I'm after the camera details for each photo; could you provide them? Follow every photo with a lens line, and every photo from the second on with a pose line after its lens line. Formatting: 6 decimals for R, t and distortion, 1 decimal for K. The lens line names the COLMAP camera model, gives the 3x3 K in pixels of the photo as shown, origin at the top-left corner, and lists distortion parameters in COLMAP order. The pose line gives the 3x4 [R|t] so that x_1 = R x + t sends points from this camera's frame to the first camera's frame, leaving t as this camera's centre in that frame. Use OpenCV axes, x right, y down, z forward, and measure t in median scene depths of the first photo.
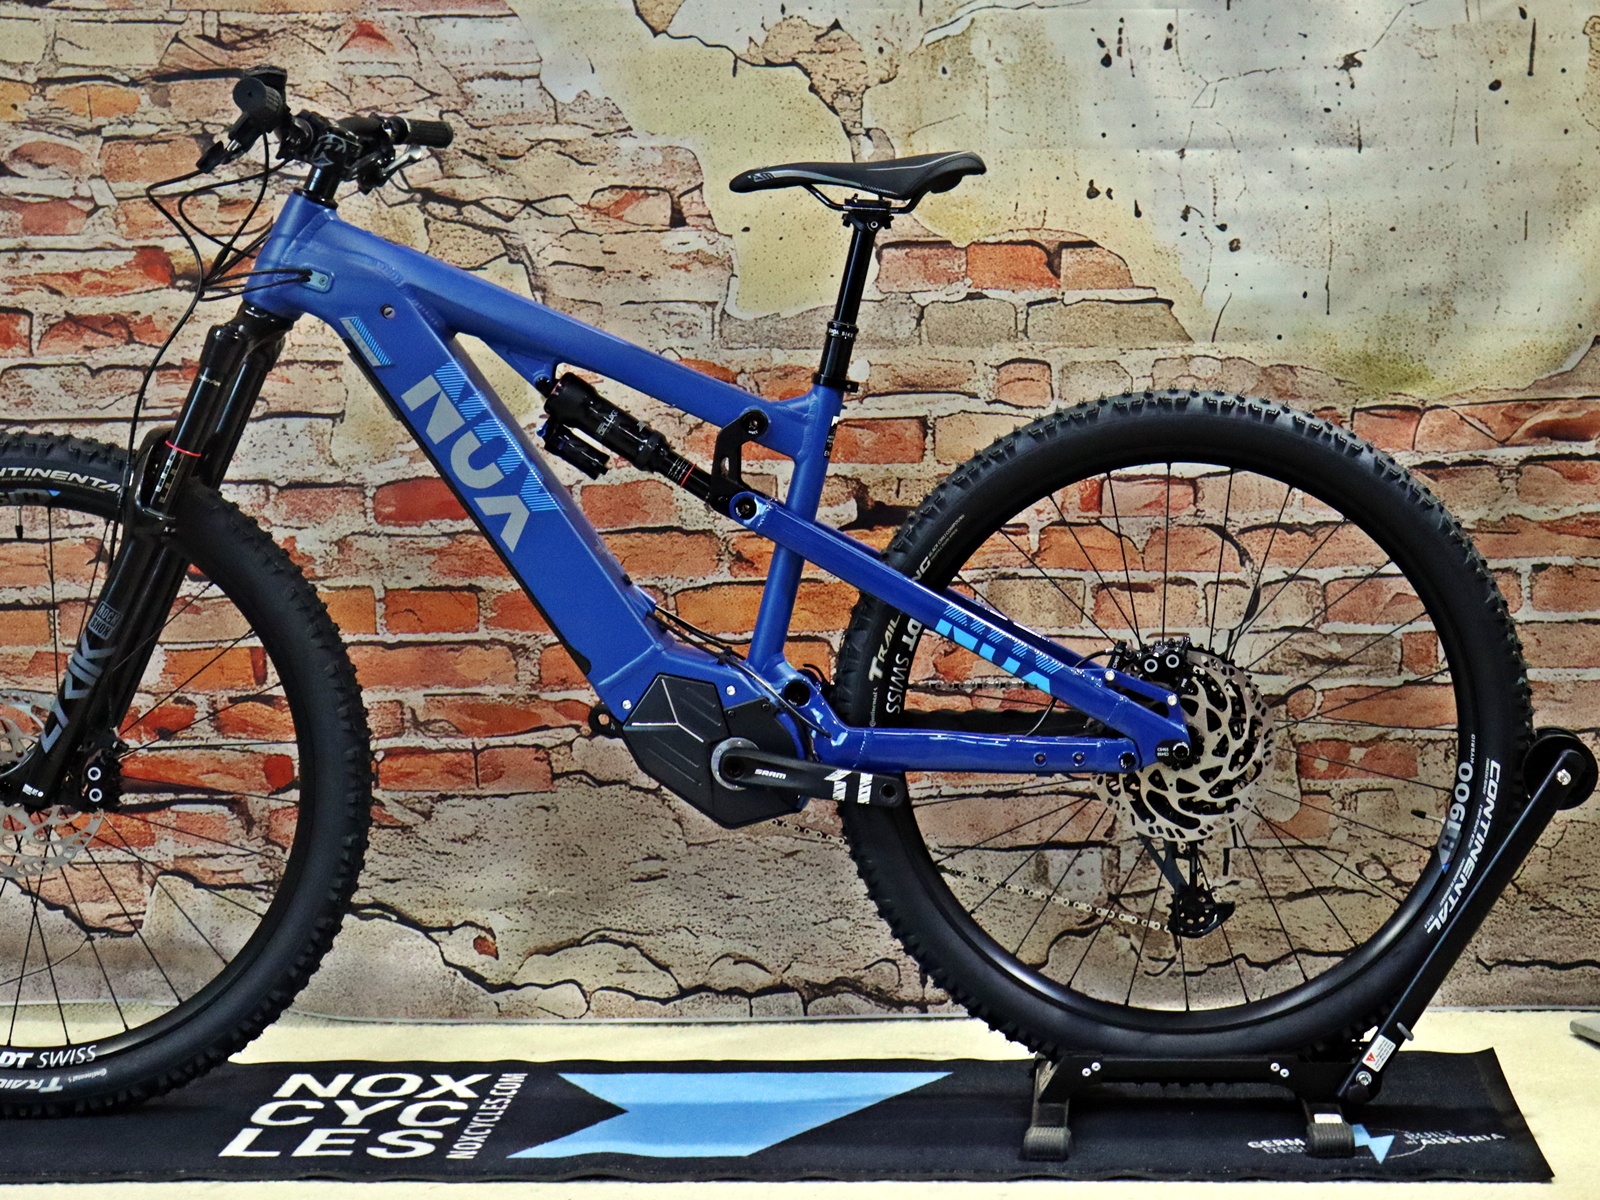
lens RADIAL K [[3380.3, 0, 890.9], [0, 3380.3, 509.9], [0, 0, 1]] dist [0.065936, 0.765899]
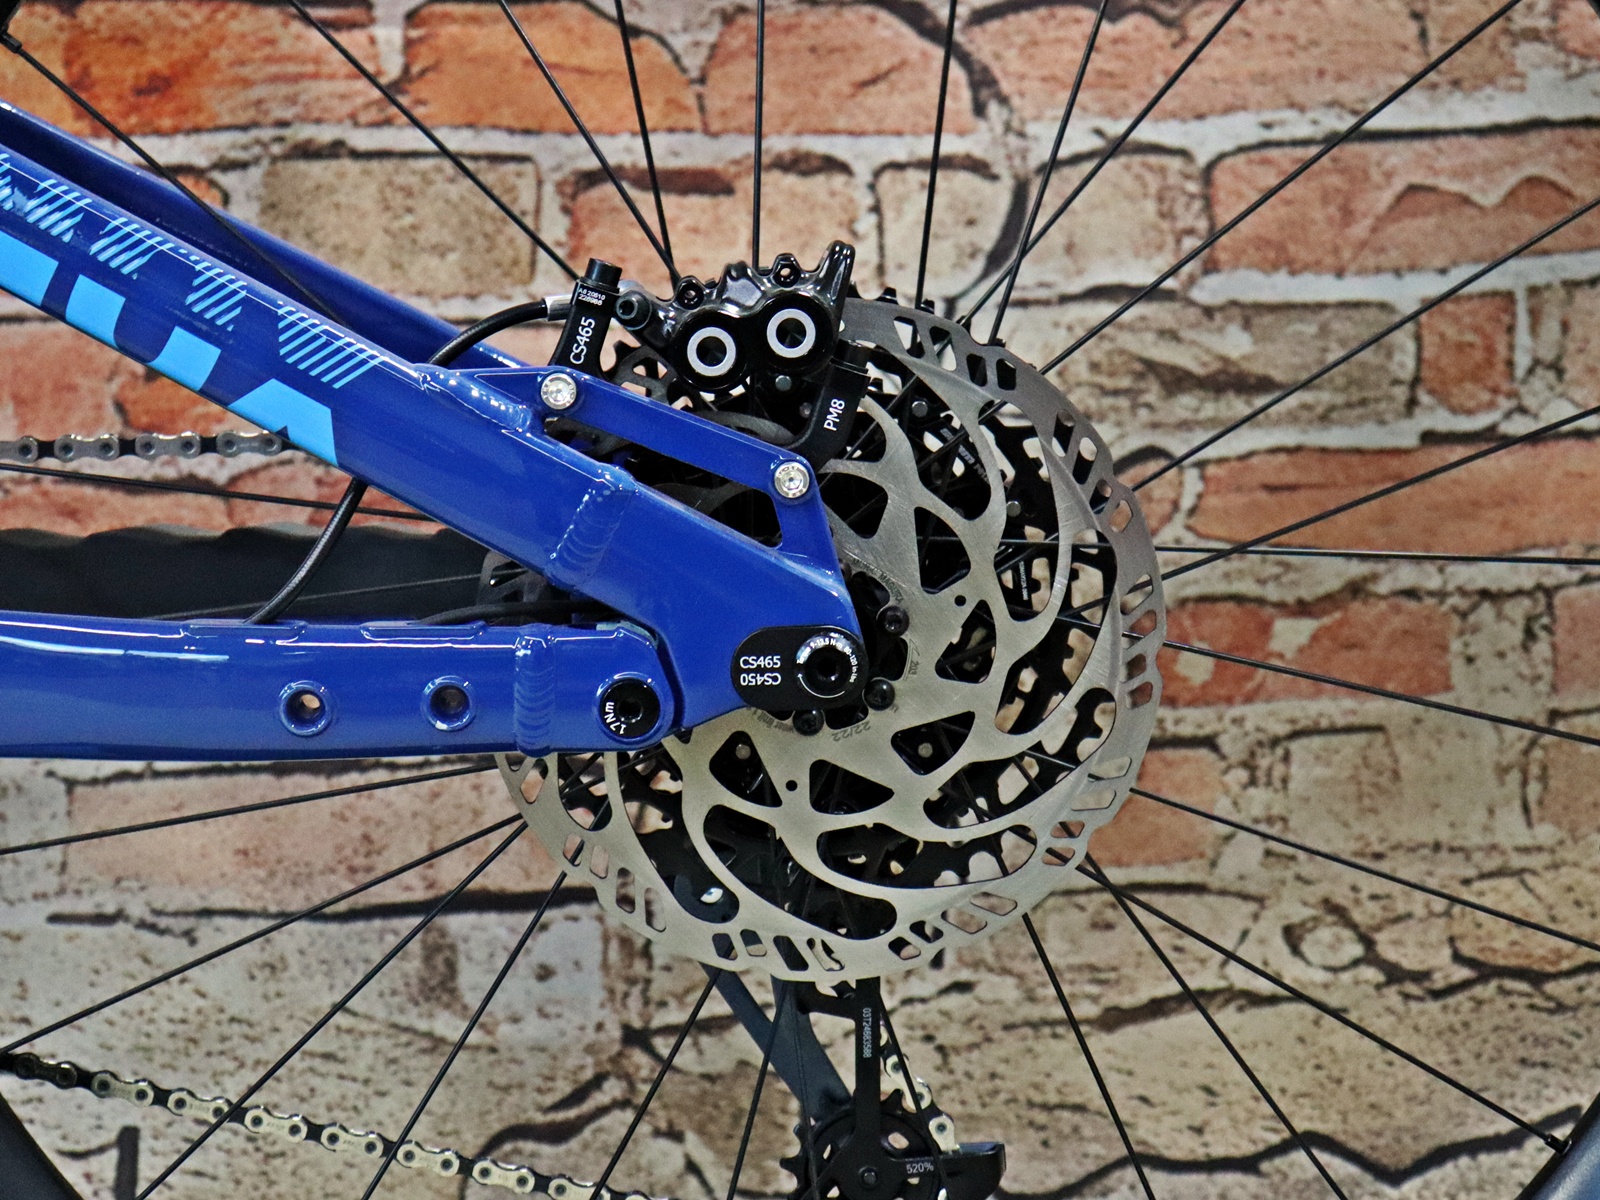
lens RADIAL K [[3501.2, 0, 829.0], [0, 3501.2, 709.3], [0, 0, 1]] dist [0.089564, 0.097854]
pose [[0.995257, -0.022525, 0.094640, 0.051576], [0.012384, 0.994246, 0.106403, 0.038992], [-0.096492, -0.104727, 0.989809, 0.627691]]
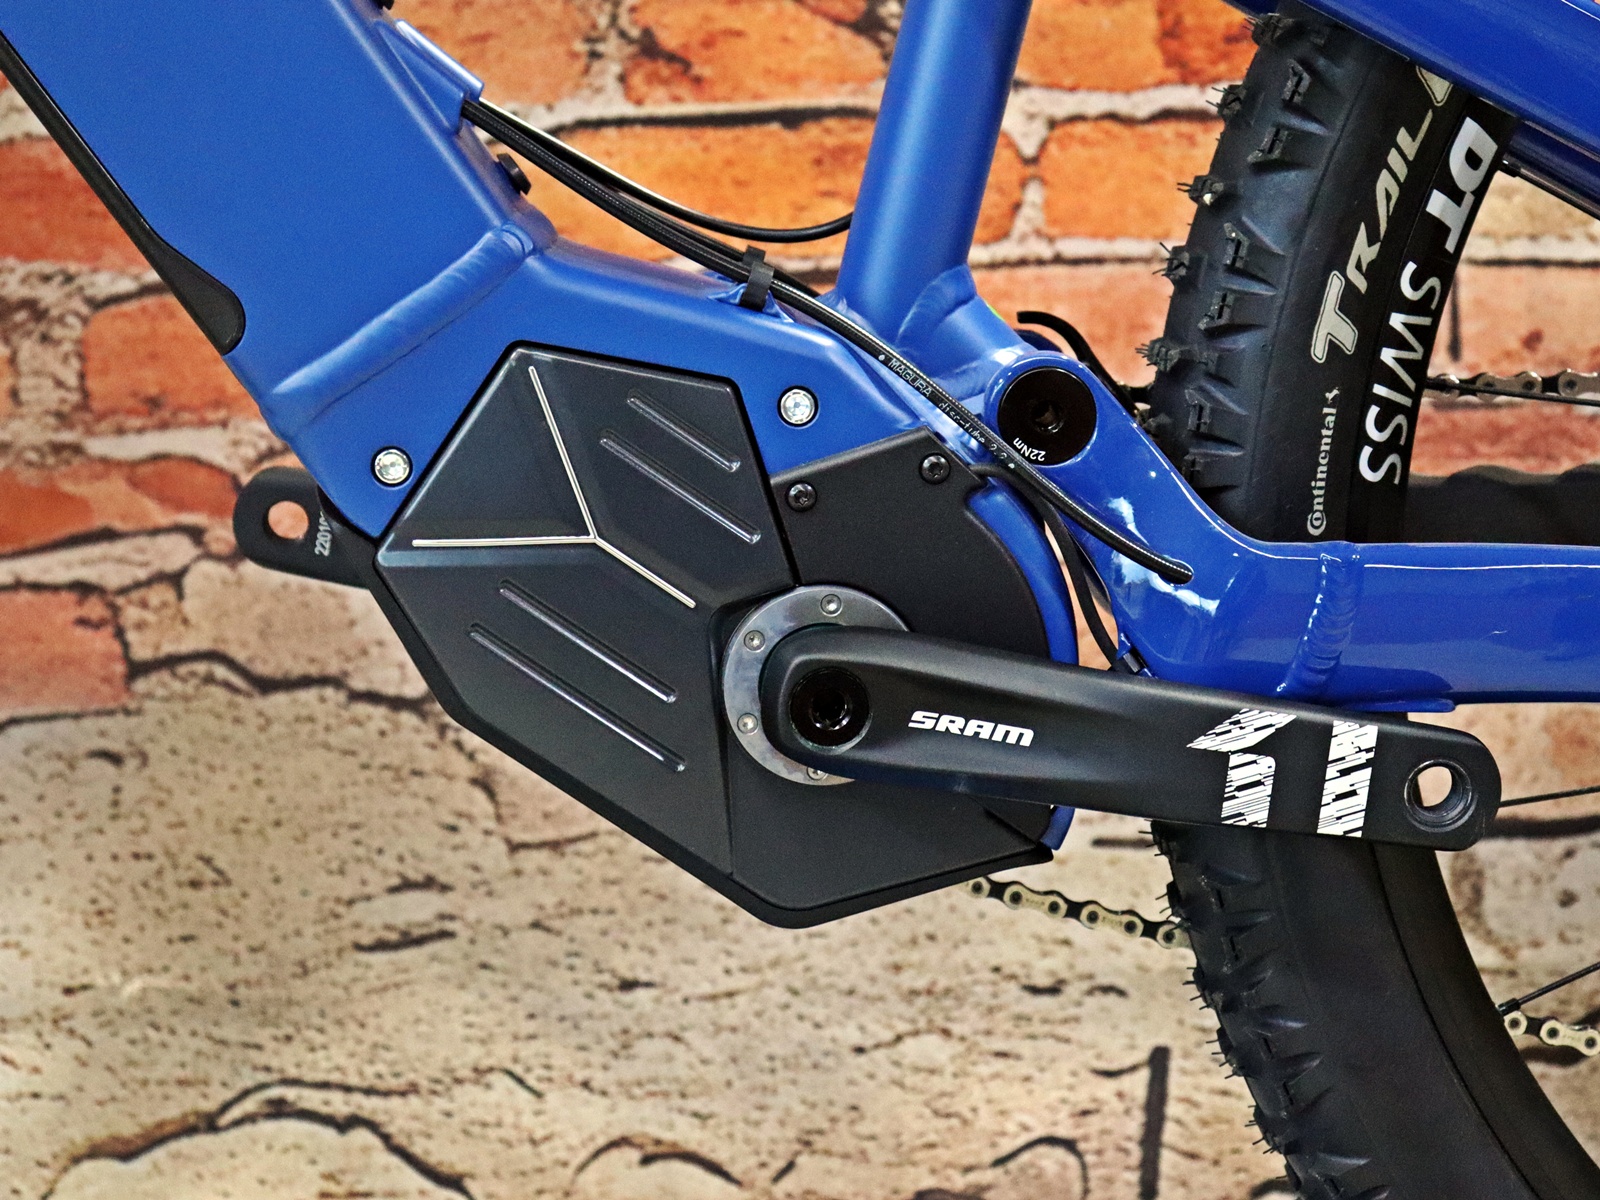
lens RADIAL K [[3063.0, 0, 826.7], [0, 3063.0, 527.5], [0, 0, 1]] dist [-0.013431, 1.276918]
pose [[0.993567, -0.016740, 0.112001, -0.063421], [0.008014, 0.996928, 0.077912, 0.039360], [-0.112961, -0.076514, 0.990649, 0.679271]]
